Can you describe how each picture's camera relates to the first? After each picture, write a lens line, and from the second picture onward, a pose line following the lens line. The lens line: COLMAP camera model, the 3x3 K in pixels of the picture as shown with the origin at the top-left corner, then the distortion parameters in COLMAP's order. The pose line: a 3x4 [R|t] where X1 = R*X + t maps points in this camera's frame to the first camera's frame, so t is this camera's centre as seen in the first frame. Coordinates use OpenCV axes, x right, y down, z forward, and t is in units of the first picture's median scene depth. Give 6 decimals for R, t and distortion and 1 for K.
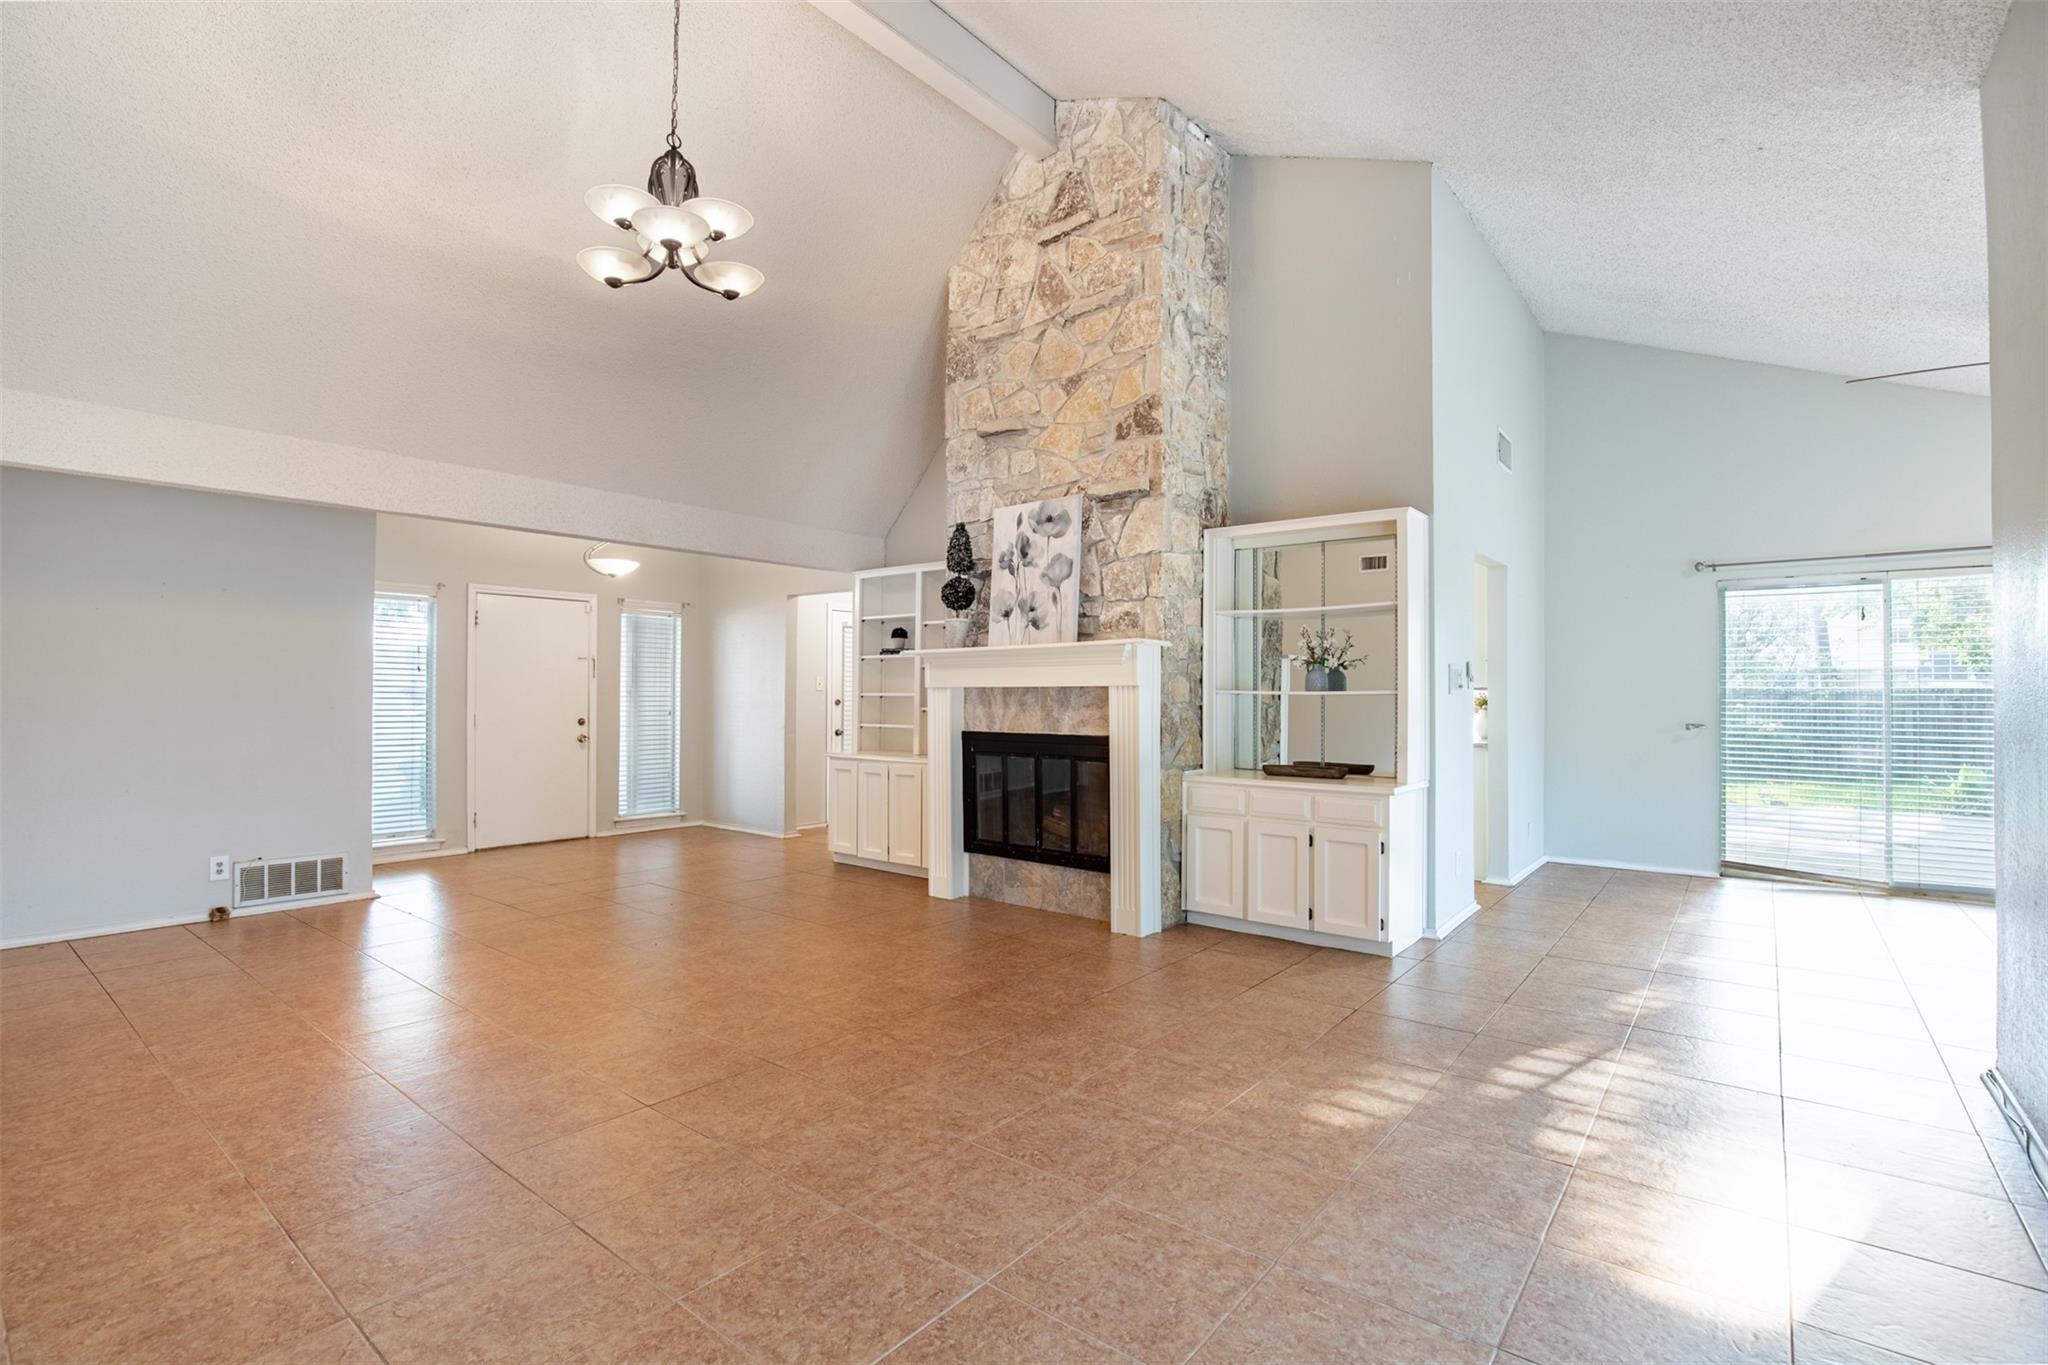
lens RADIAL K [[938.7, 0, 1025.7], [0, 938.7, 685.0], [0, 0, 1]] dist [-0.027508, -0.000059]
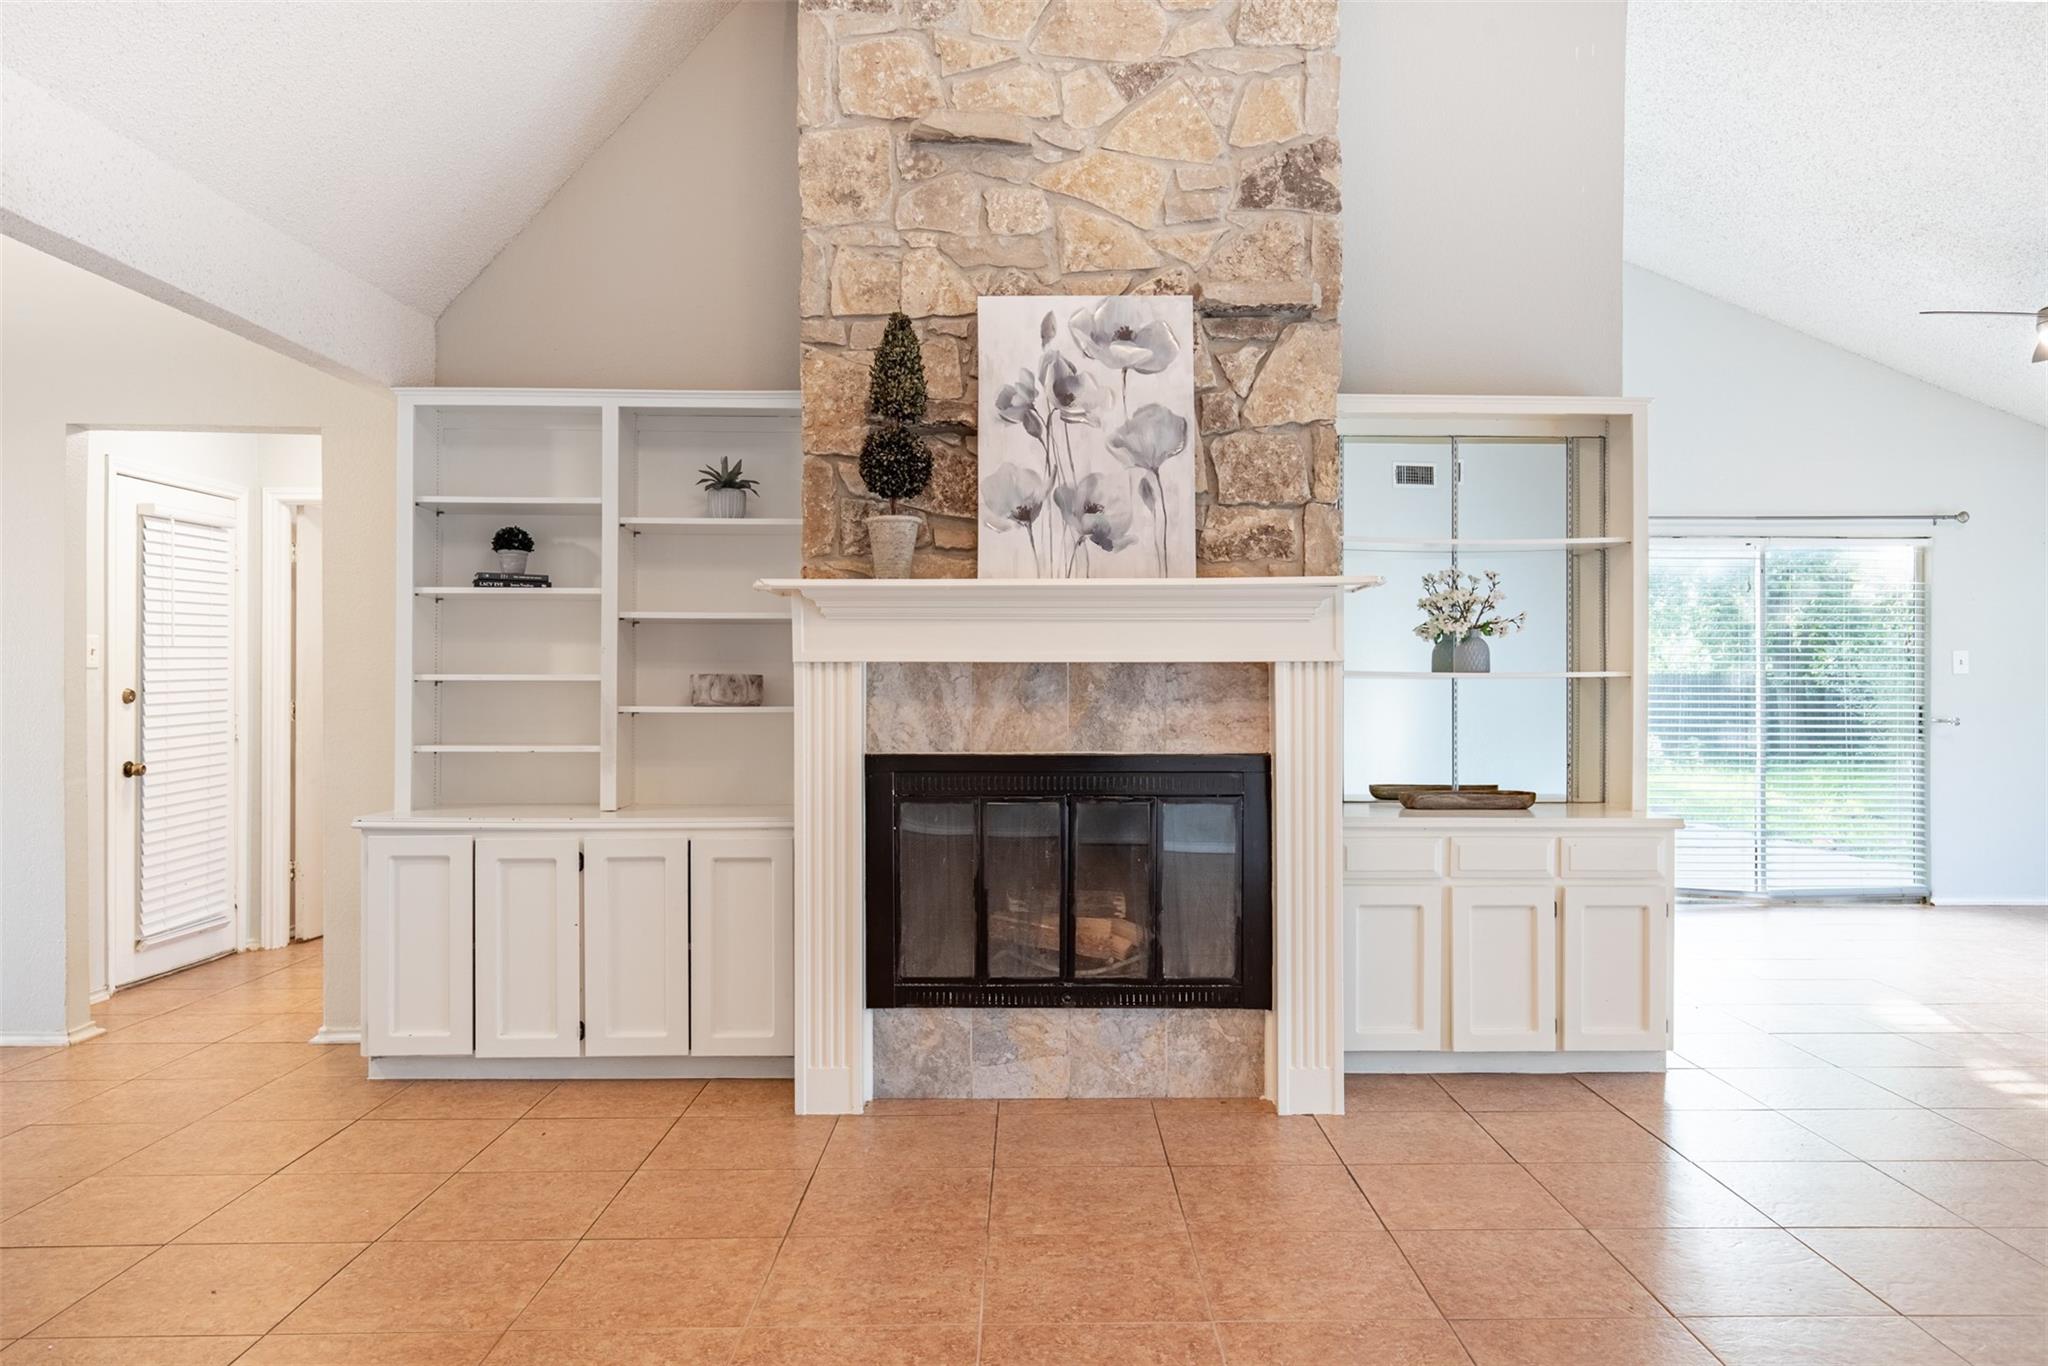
lens RADIAL K [[1439.4, 0, 1076.7], [0, 1439.4, 685.7], [0, 0, 1]] dist [0.003767, 0.002940]
pose [[0.763214, -0.002931, 0.646139, -0.495061], [-0.006239, 0.999910, 0.011905, 0.005409], [-0.646115, -0.013117, 0.763127, 0.409235]]
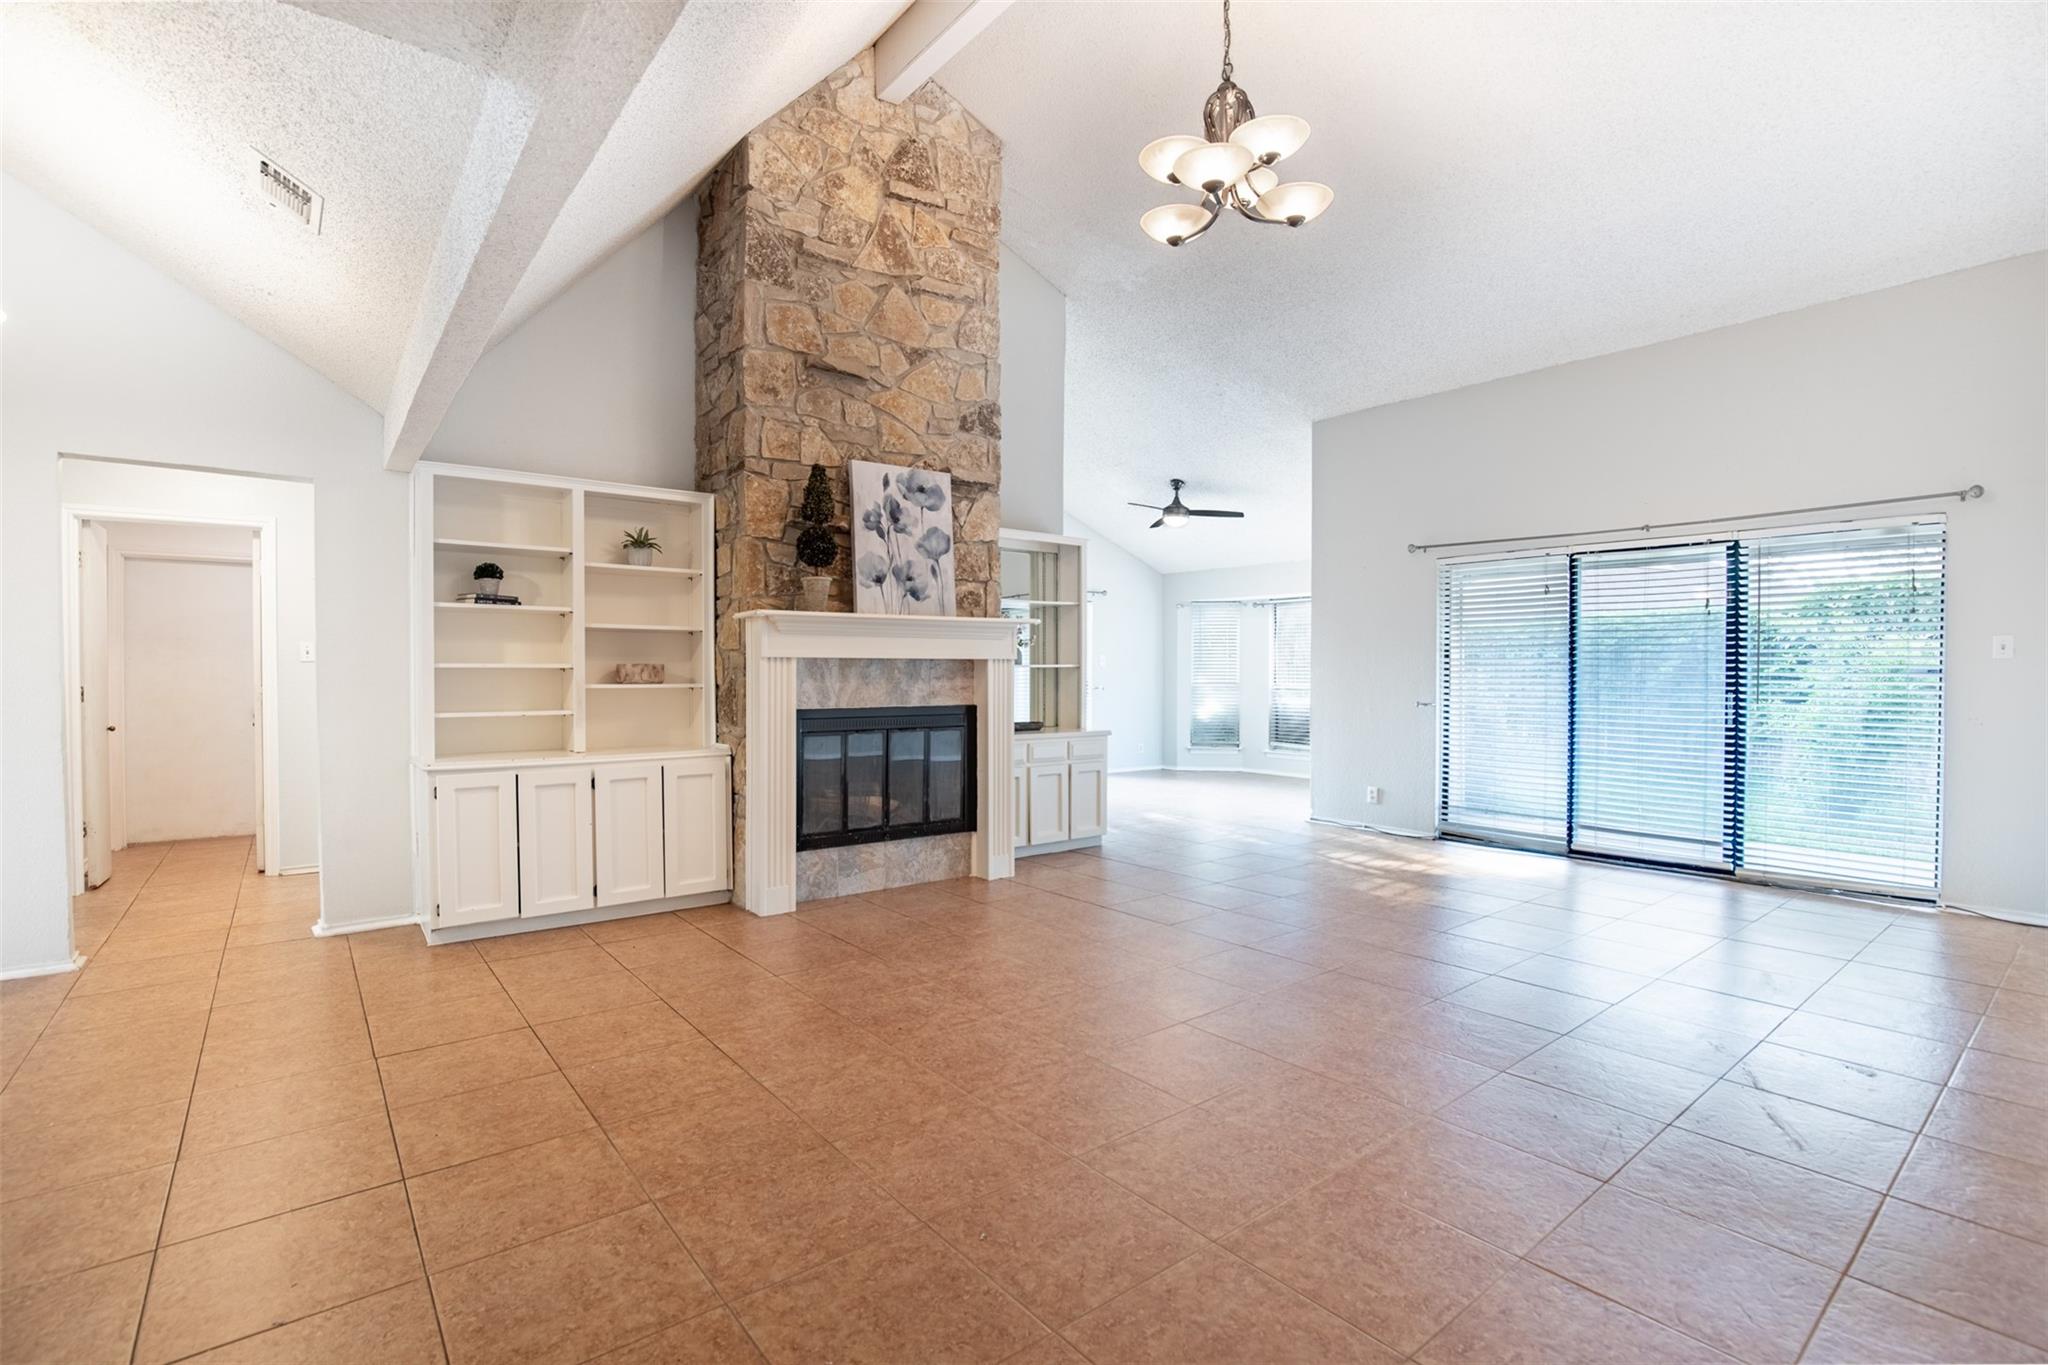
lens RADIAL K [[938.7, 0, 1025.7], [0, 938.7, 685.0], [0, 0, 1]] dist [-0.027508, -0.000059]
pose [[0.225399, -0.016291, 0.974130, -0.903637], [-0.010921, 0.999755, 0.019247, 0.009110], [-0.974205, -0.014977, 0.225166, 0.656854]]
